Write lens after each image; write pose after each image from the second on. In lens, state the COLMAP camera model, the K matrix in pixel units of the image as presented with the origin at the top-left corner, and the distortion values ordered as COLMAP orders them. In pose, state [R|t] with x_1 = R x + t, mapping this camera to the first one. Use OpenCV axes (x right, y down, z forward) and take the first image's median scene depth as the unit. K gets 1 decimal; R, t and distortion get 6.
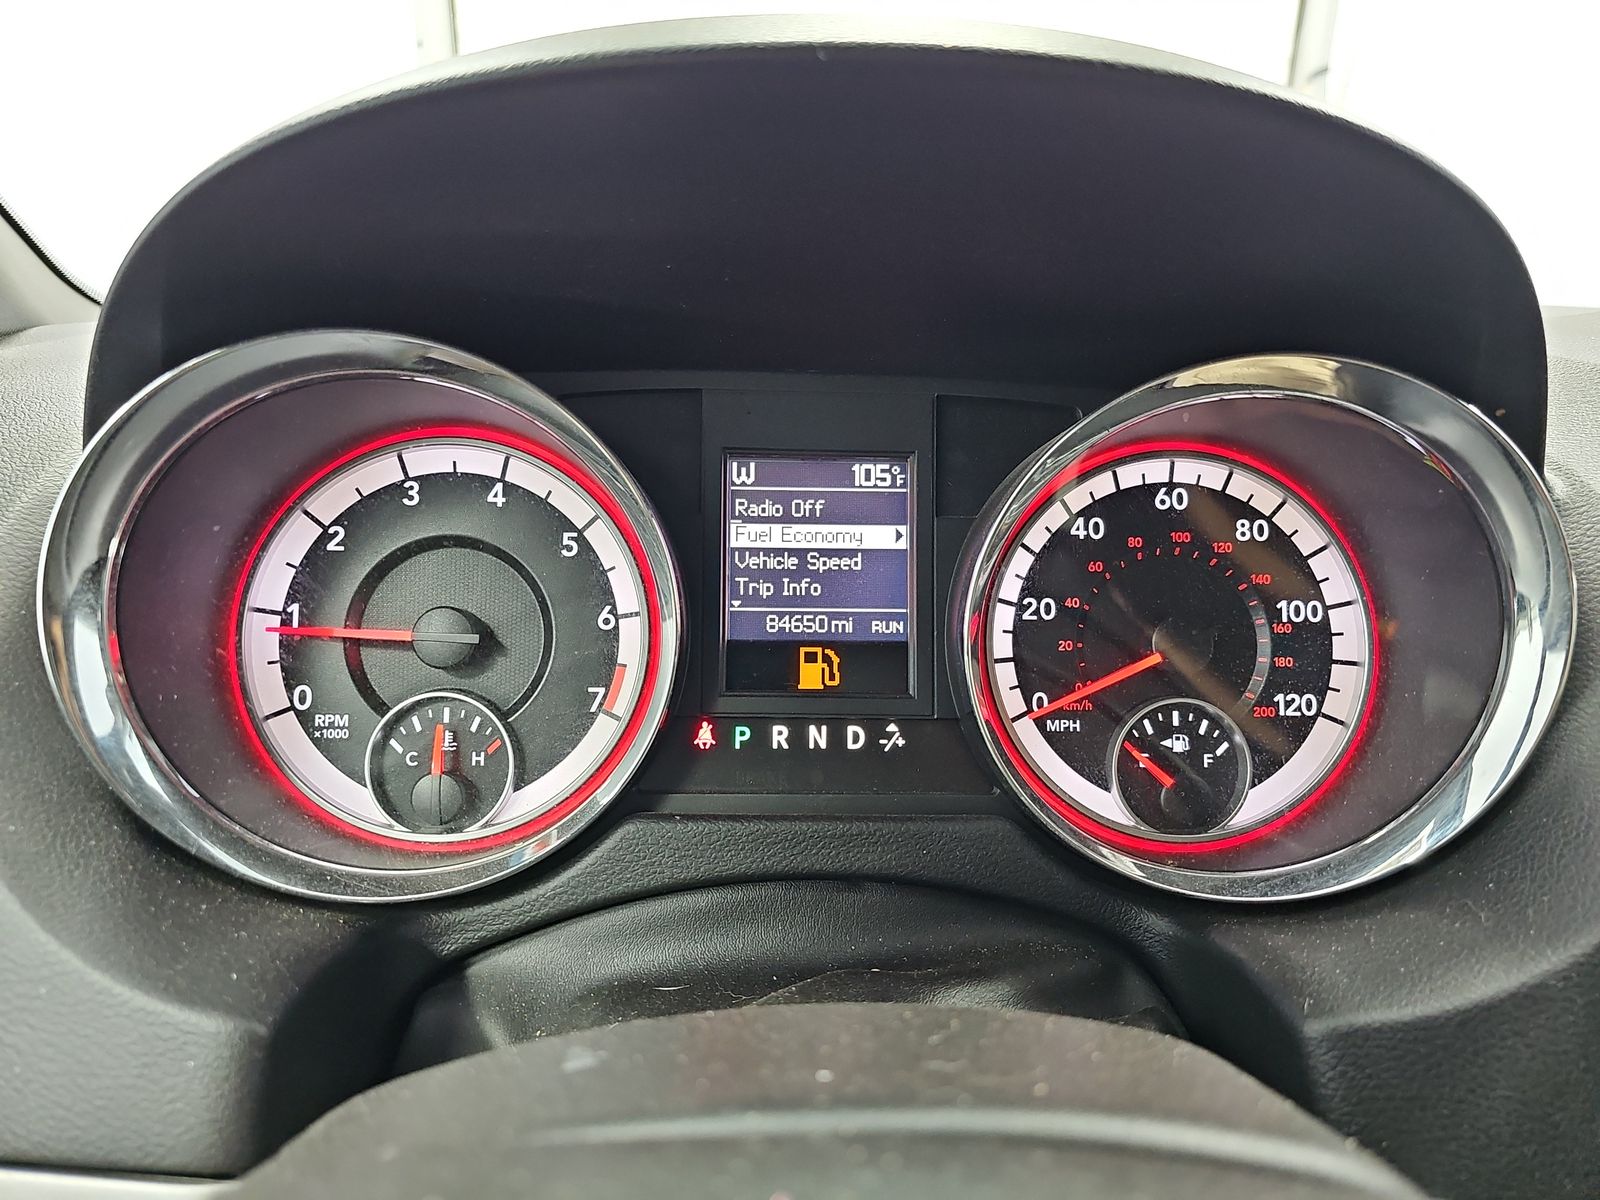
lens RADIAL K [[1057.7, 0, 796.2], [0, 1057.7, 598.3], [0, 0, 1]] dist [0.024017, -0.029182]
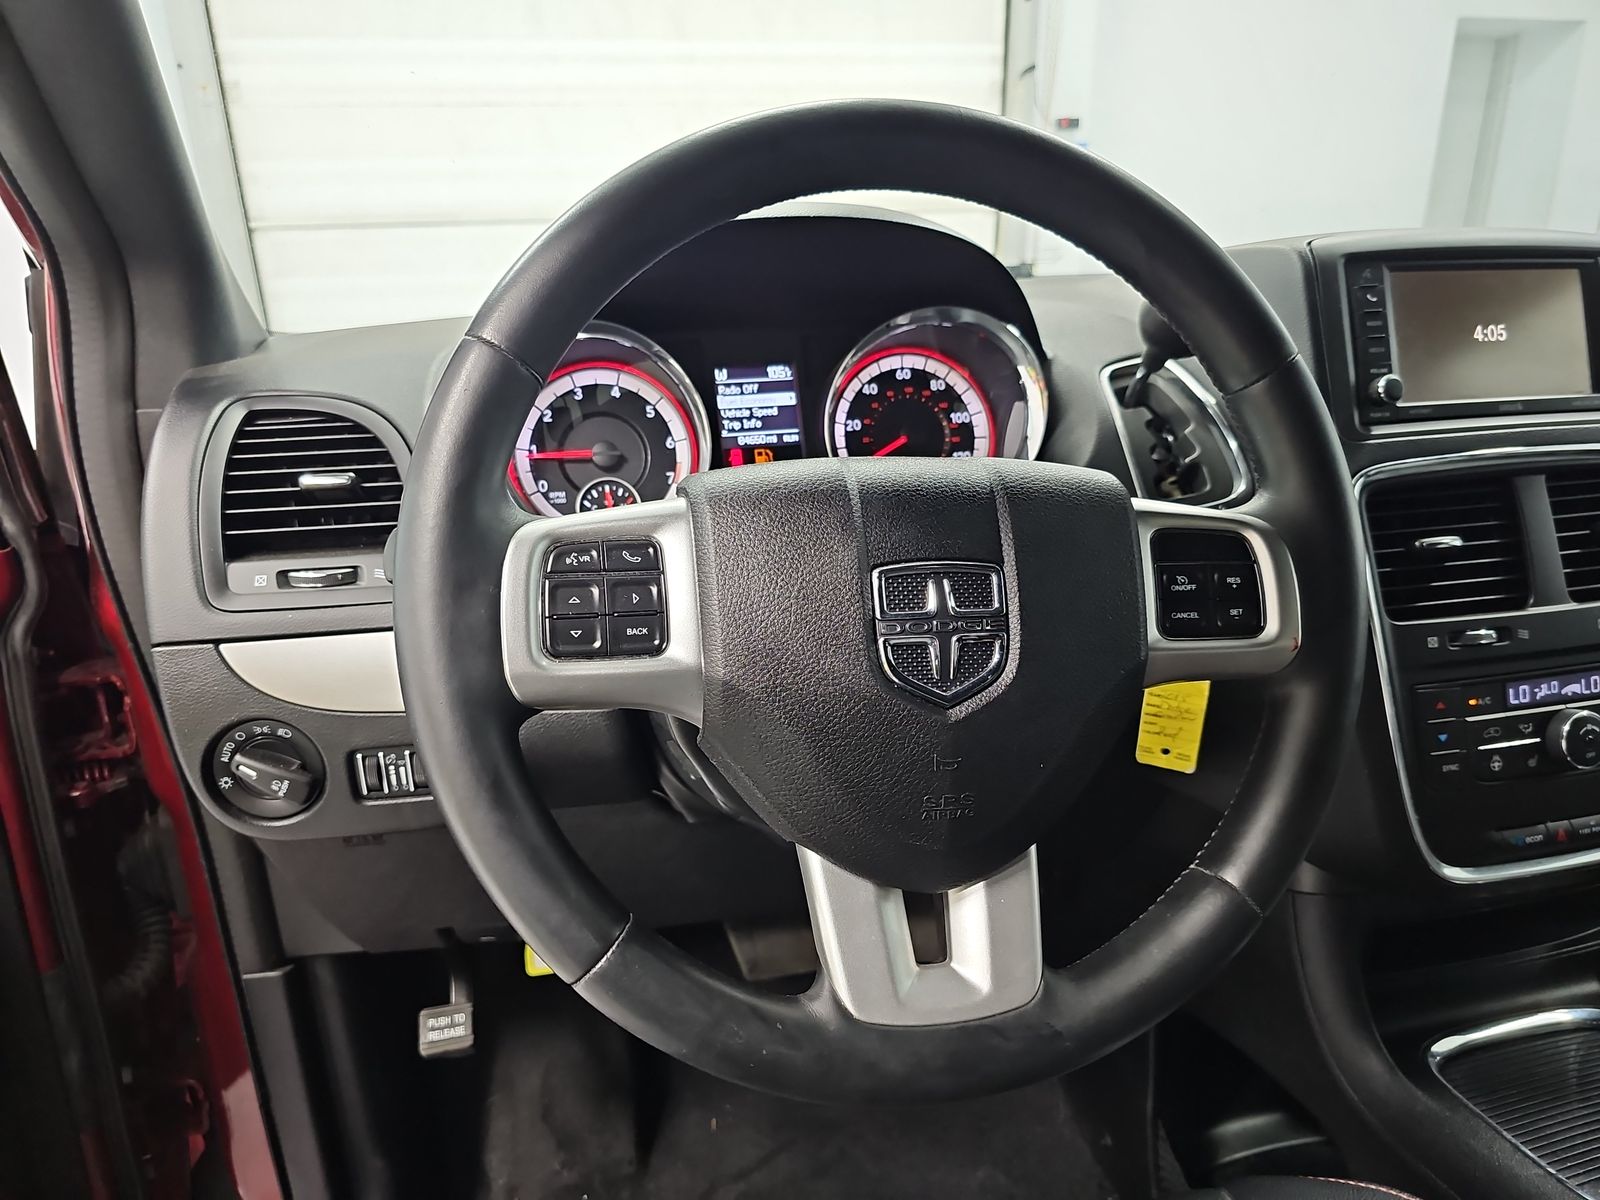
lens RADIAL K [[1057.7, 0, 802.8], [0, 1057.7, 608.3], [0, 0, 1]] dist [0.024017, -0.029182]
pose [[0.975135, -0.112776, 0.190768, -0.369209], [0.110151, 0.993617, 0.024348, 0.342181], [-0.192296, -0.002729, 0.981333, -1.263715]]
